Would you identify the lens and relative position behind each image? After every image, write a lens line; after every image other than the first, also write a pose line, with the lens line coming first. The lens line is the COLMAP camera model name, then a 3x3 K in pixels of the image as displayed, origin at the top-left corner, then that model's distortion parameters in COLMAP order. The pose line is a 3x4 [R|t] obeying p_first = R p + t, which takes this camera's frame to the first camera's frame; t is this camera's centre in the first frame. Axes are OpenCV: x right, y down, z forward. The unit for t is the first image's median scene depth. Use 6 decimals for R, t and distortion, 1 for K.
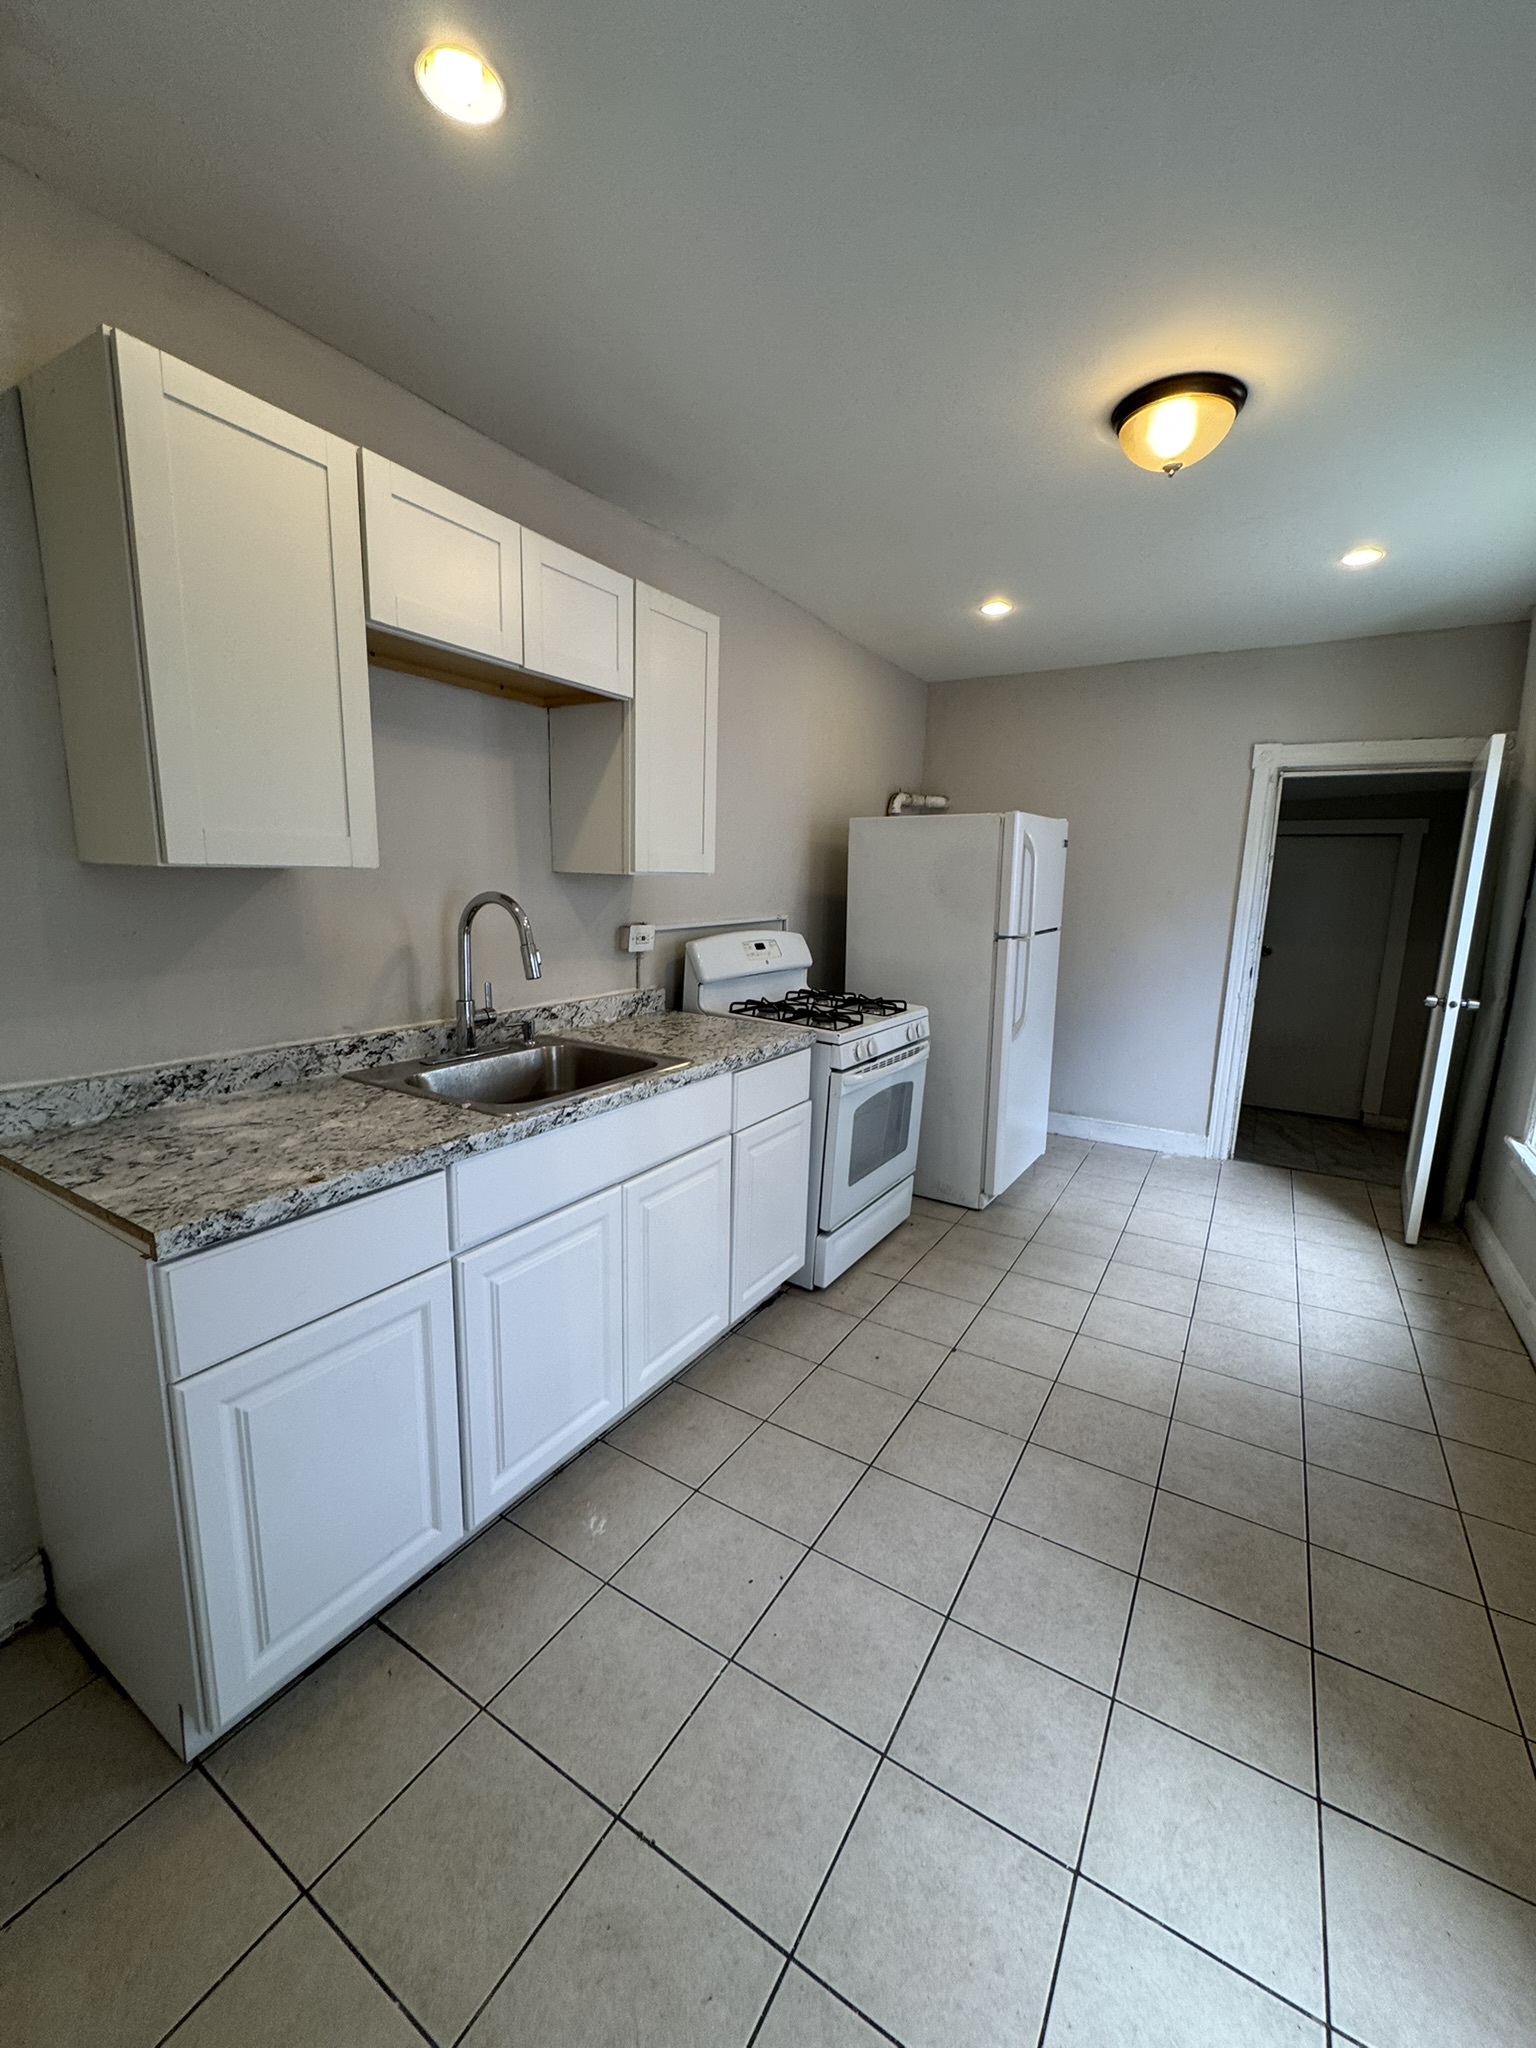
lens RADIAL K [[814.6, 0, 768.0], [0, 814.6, 1024.0], [0, 0, 1]] dist [0.000019, 0.000145]
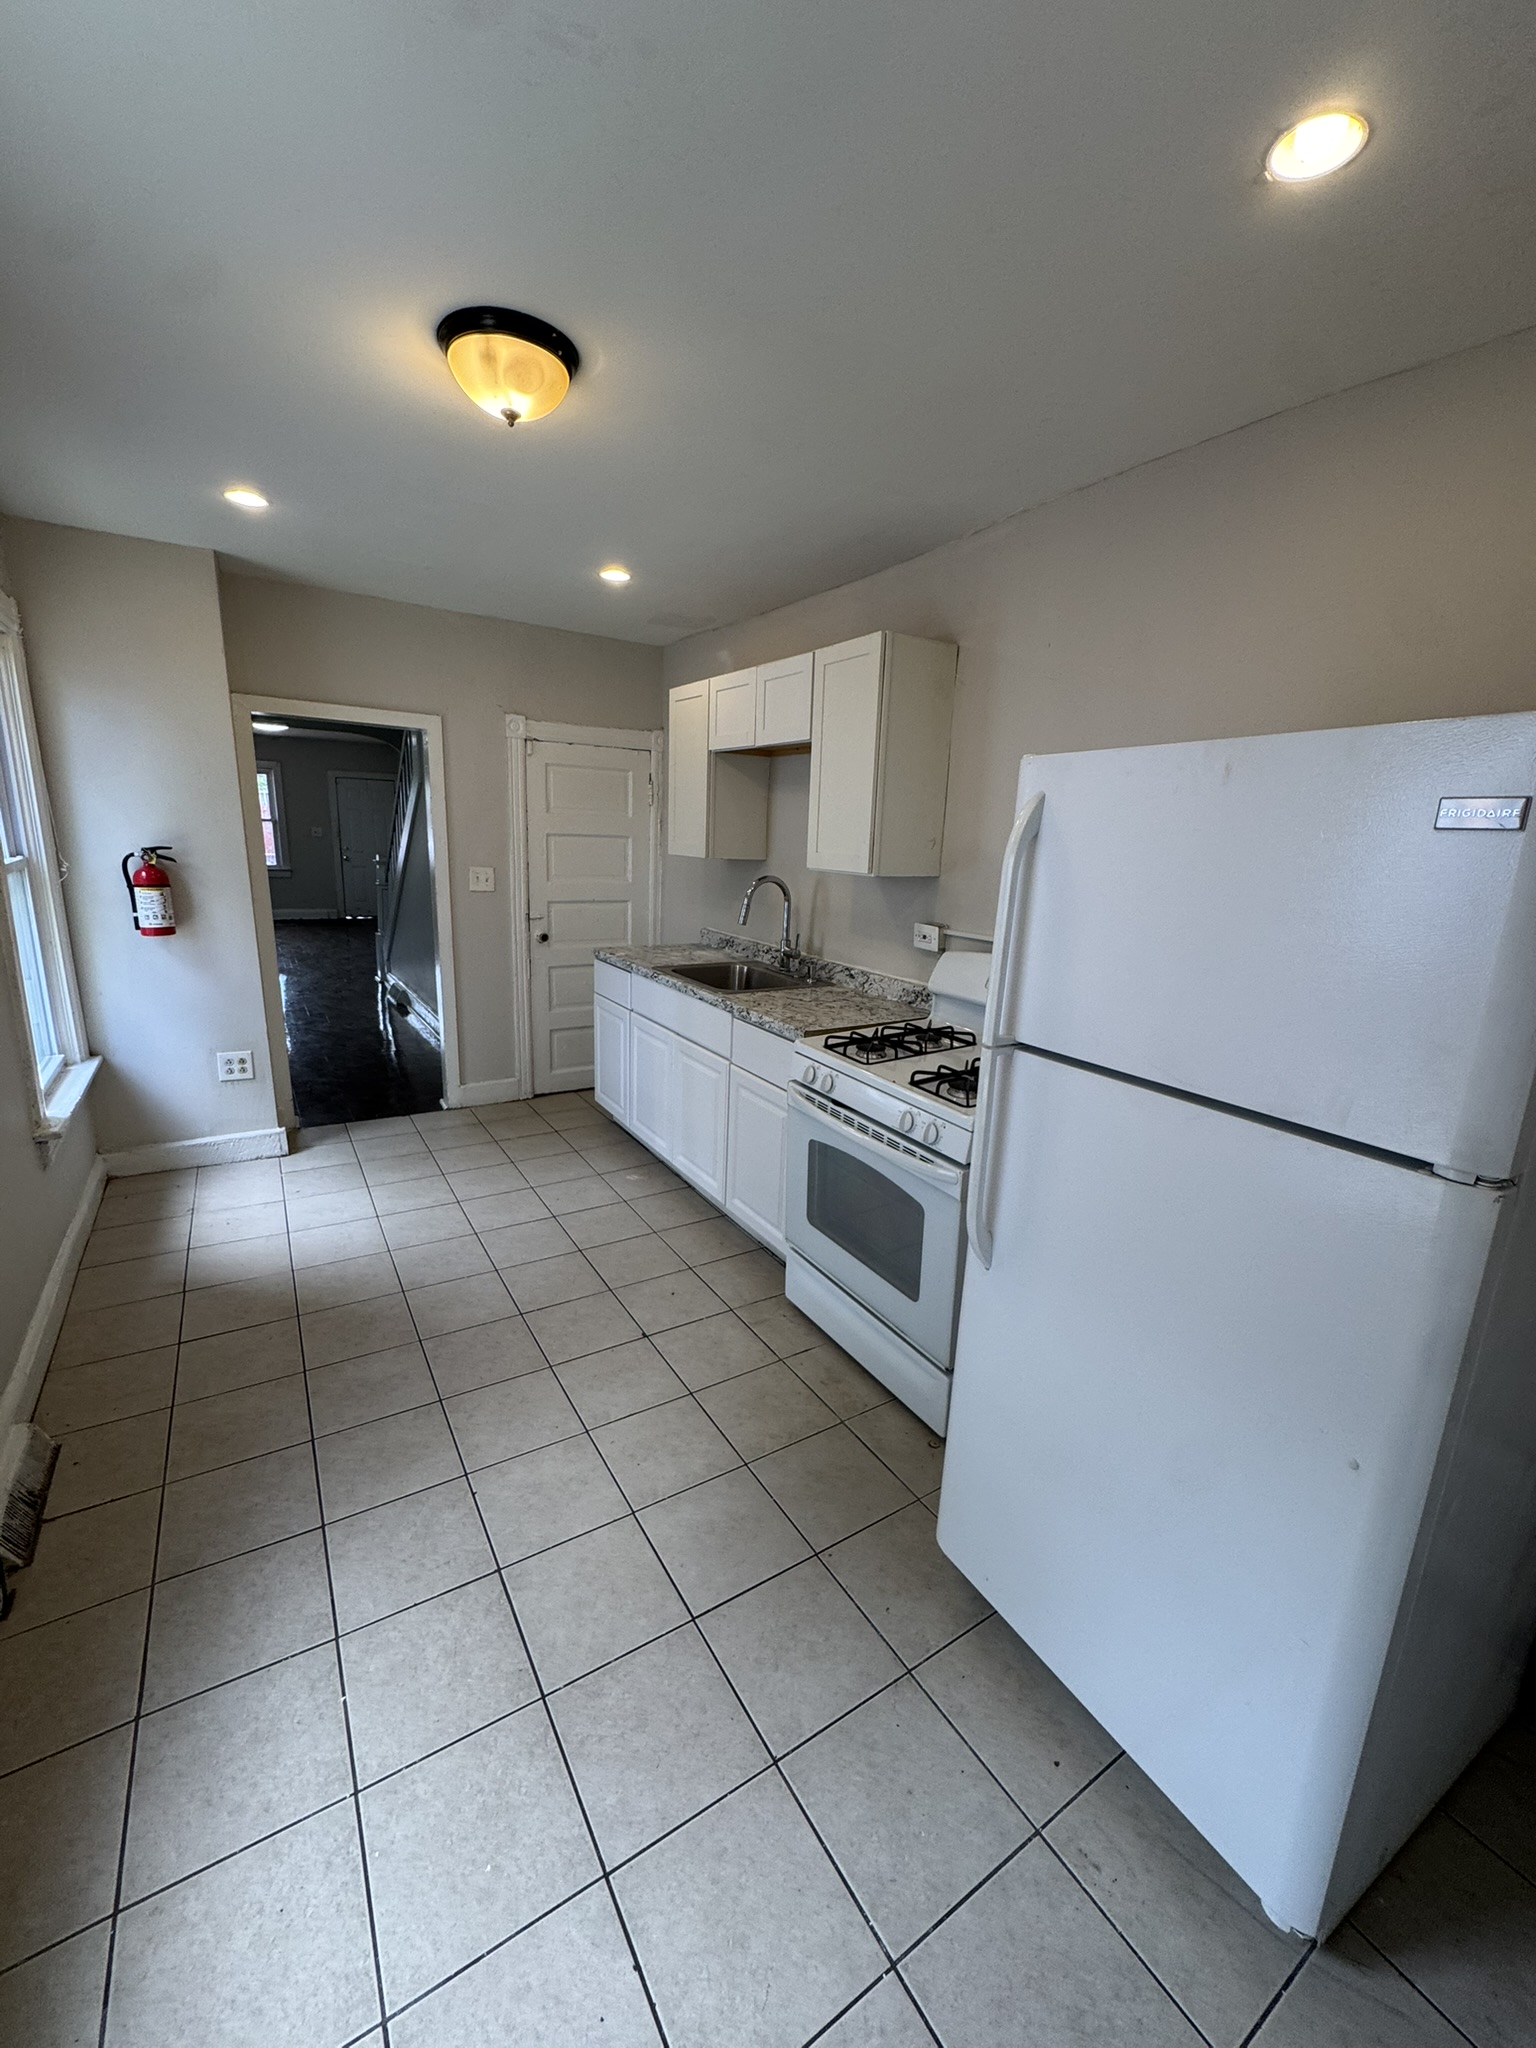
lens RADIAL K [[814.6, 0, 768.0], [0, 814.6, 1024.0], [0, 0, 1]] dist [0.000019, 0.000145]
pose [[-0.436796, 0.163054, -0.884660, 1.063309], [-0.216567, 0.935450, 0.279344, -0.298728], [0.873103, 0.313604, -0.373288, 1.487149]]
